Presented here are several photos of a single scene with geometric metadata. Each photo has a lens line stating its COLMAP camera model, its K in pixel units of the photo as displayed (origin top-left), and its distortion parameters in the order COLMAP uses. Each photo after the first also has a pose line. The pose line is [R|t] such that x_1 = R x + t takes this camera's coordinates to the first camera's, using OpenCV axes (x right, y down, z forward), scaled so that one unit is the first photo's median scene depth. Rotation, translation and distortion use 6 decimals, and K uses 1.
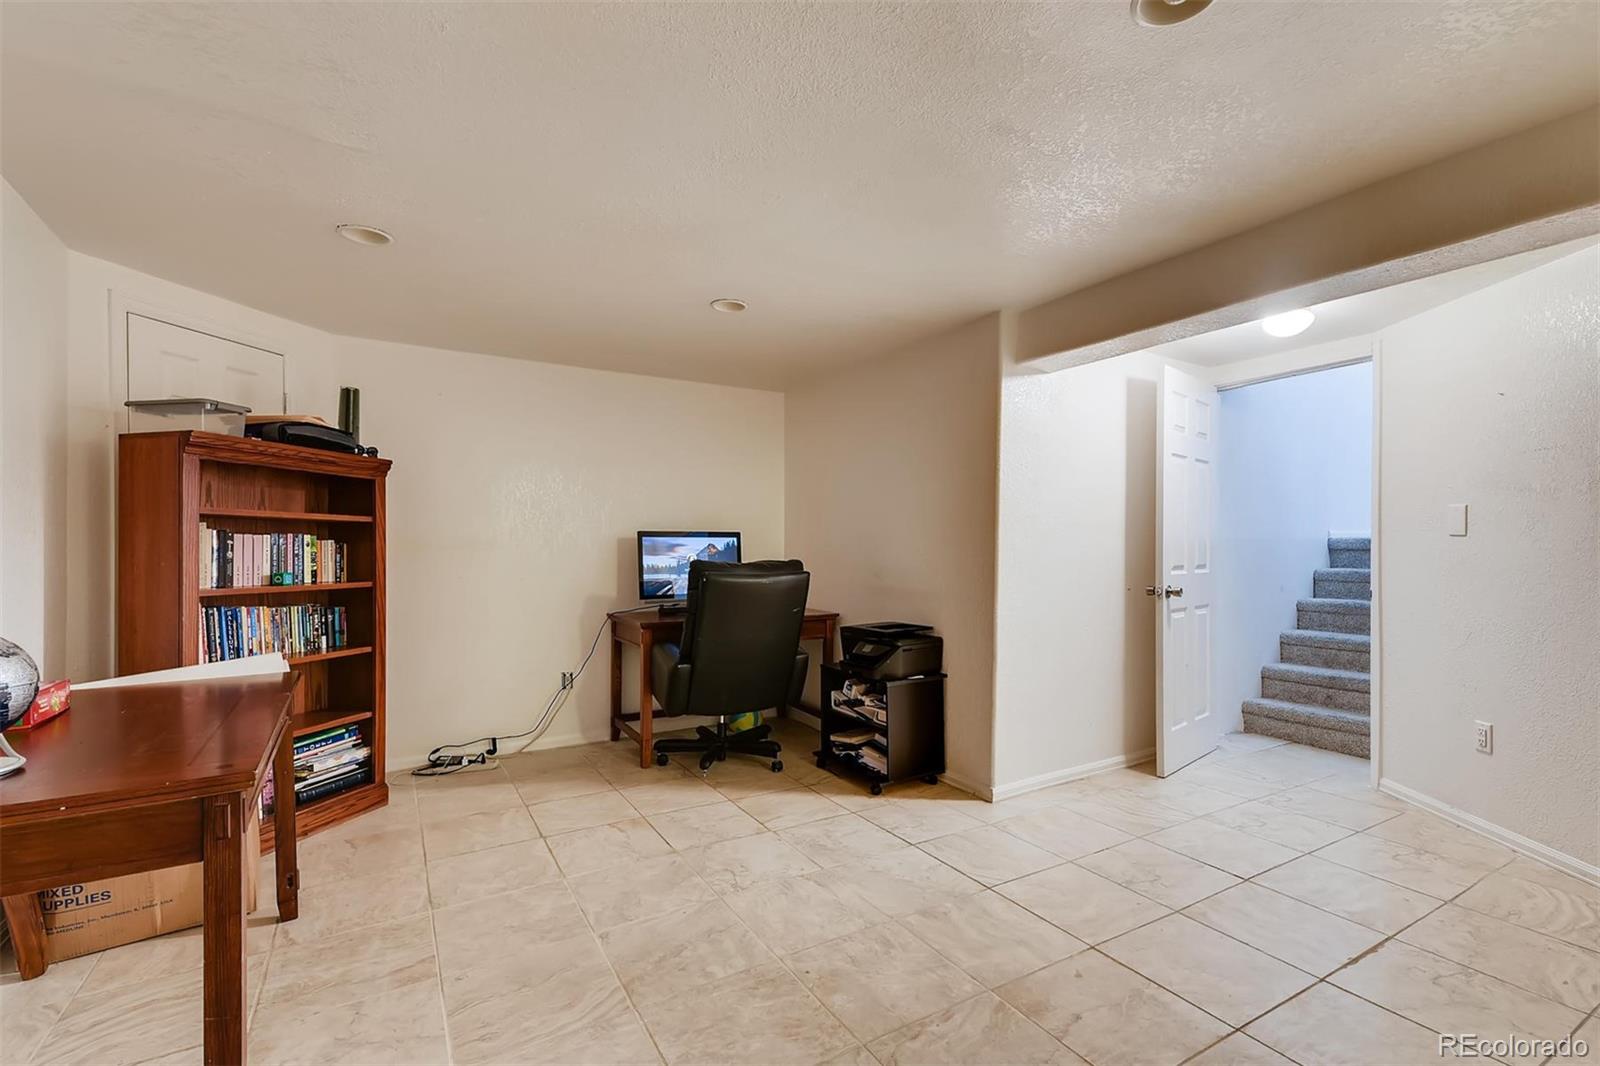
lens RADIAL K [[704.3, 0, 805.8], [0, 704.3, 543.5], [0, 0, 1]] dist [0.002228, 0.000396]
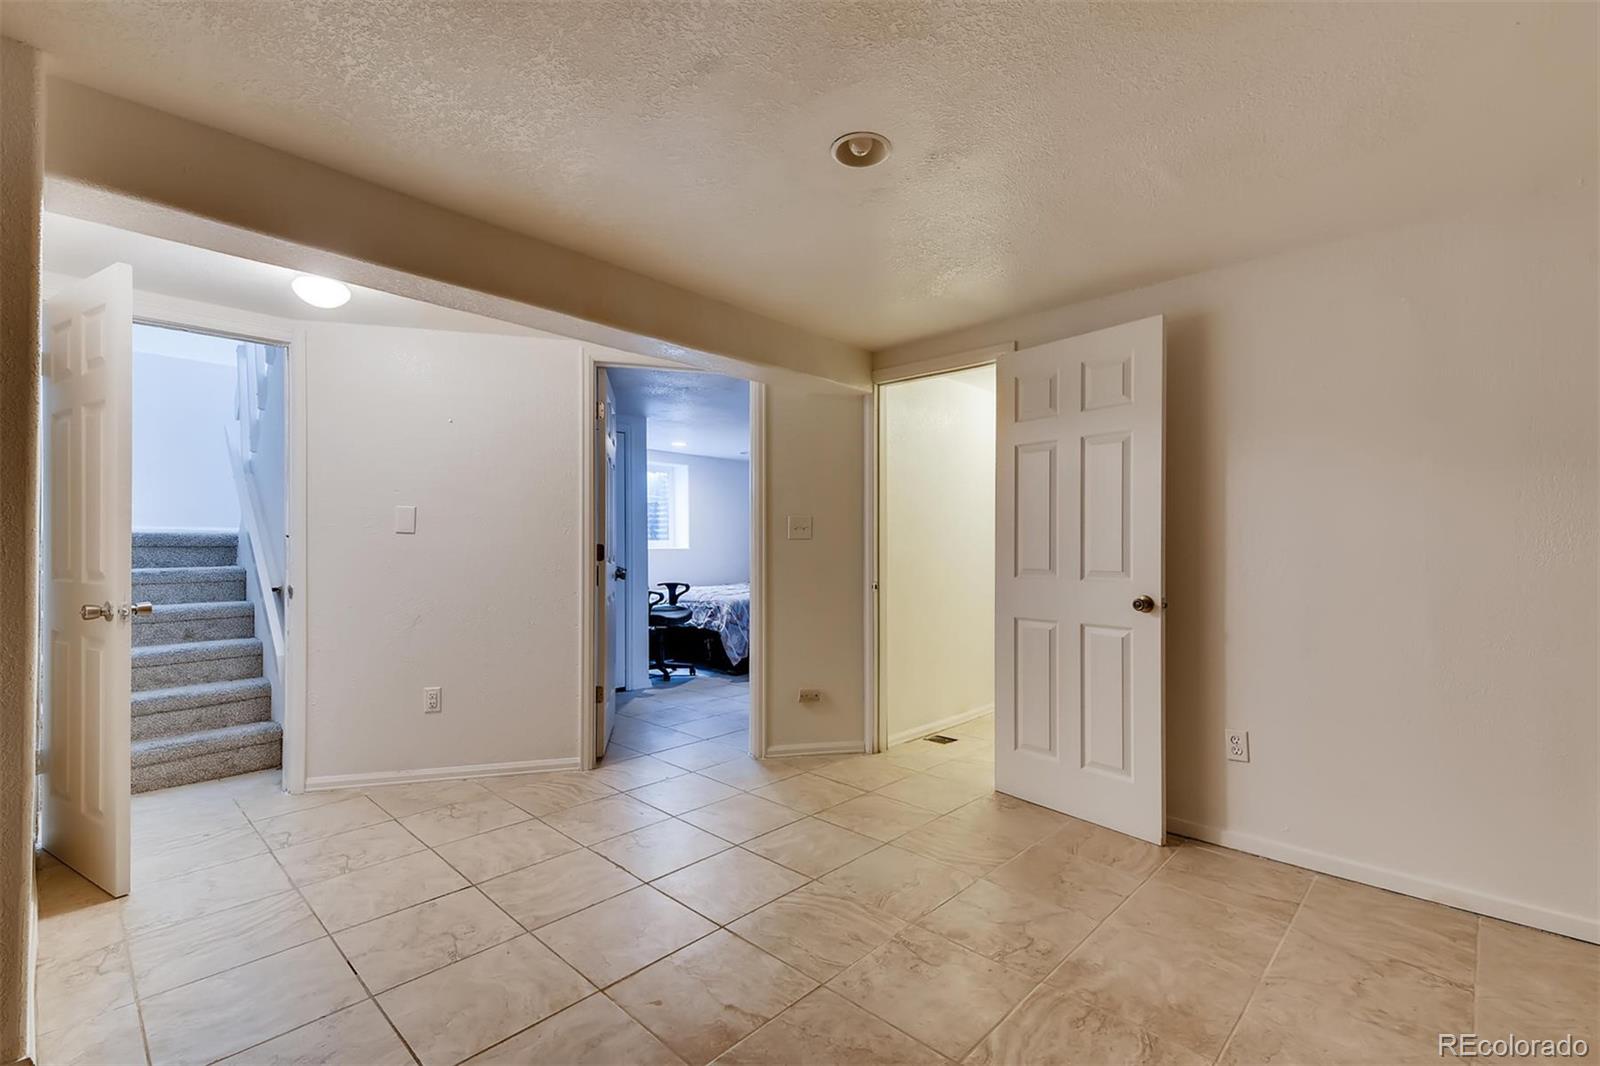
lens RADIAL K [[704.3, 0, 805.8], [0, 704.3, 543.5], [0, 0, 1]] dist [0.002228, 0.000396]
pose [[-0.287182, -0.001620, 0.957875, -0.366988], [-0.005990, 0.999982, -0.000105, 0.001416], [-0.957857, -0.005768, -0.287187, 0.704208]]
